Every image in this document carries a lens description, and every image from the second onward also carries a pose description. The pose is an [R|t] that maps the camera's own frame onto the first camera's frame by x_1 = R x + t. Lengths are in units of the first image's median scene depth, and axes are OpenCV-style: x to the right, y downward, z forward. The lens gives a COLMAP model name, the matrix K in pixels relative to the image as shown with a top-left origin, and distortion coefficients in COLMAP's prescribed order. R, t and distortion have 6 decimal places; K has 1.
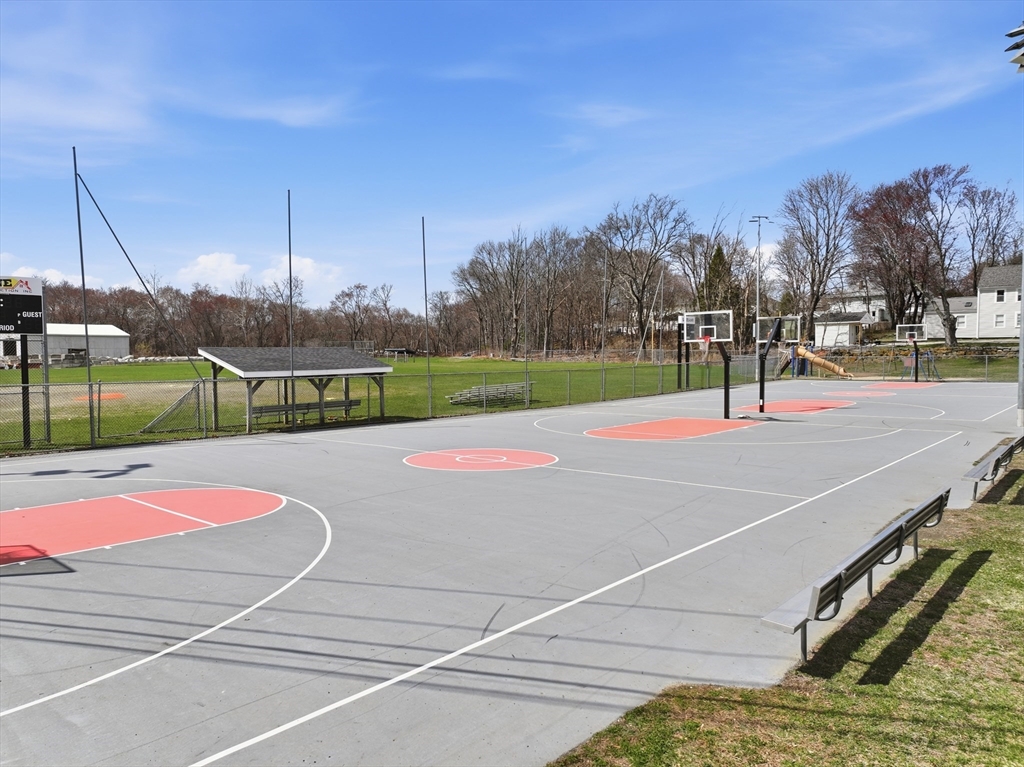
lens RADIAL K [[727.8, 0, 512.0], [0, 727.8, 383.5], [0, 0, 1]] dist [0.011643, 0.002304]
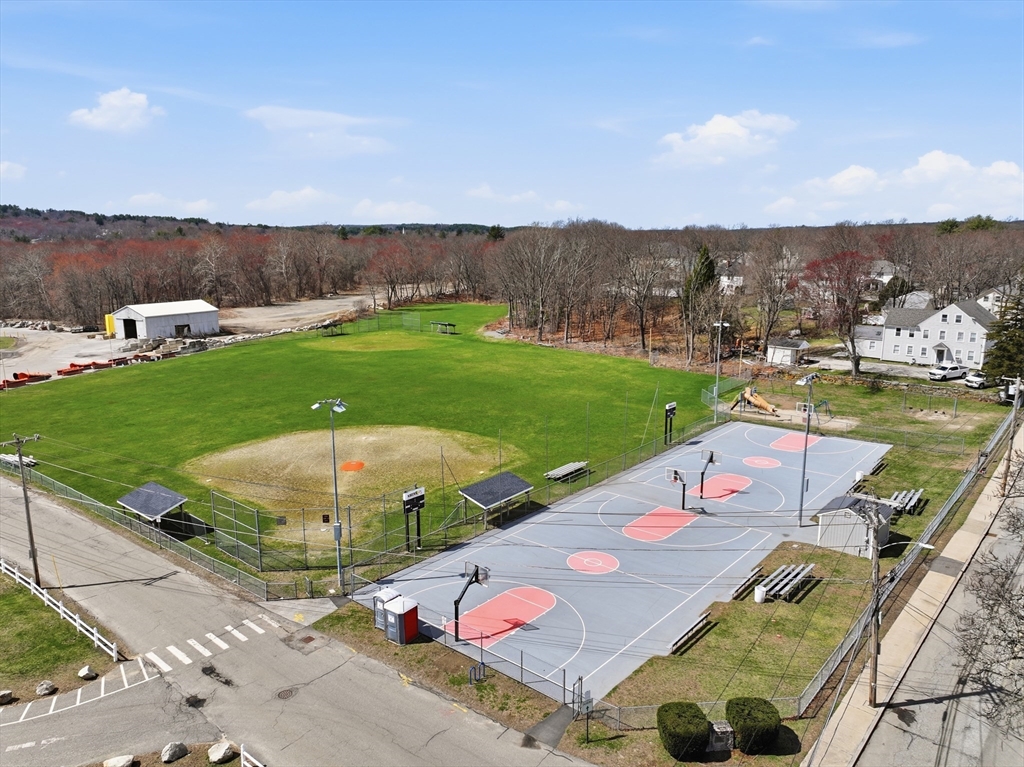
lens RADIAL K [[727.8, 0, 512.0], [0, 727.8, 383.5], [0, 0, 1]] dist [0.011643, 0.002304]
pose [[0.999969, 0.000623, 0.007897, -0.363586], [-0.001794, 0.988823, 0.149081, -0.974757], [-0.007716, -0.149090, 0.988793, -1.680041]]
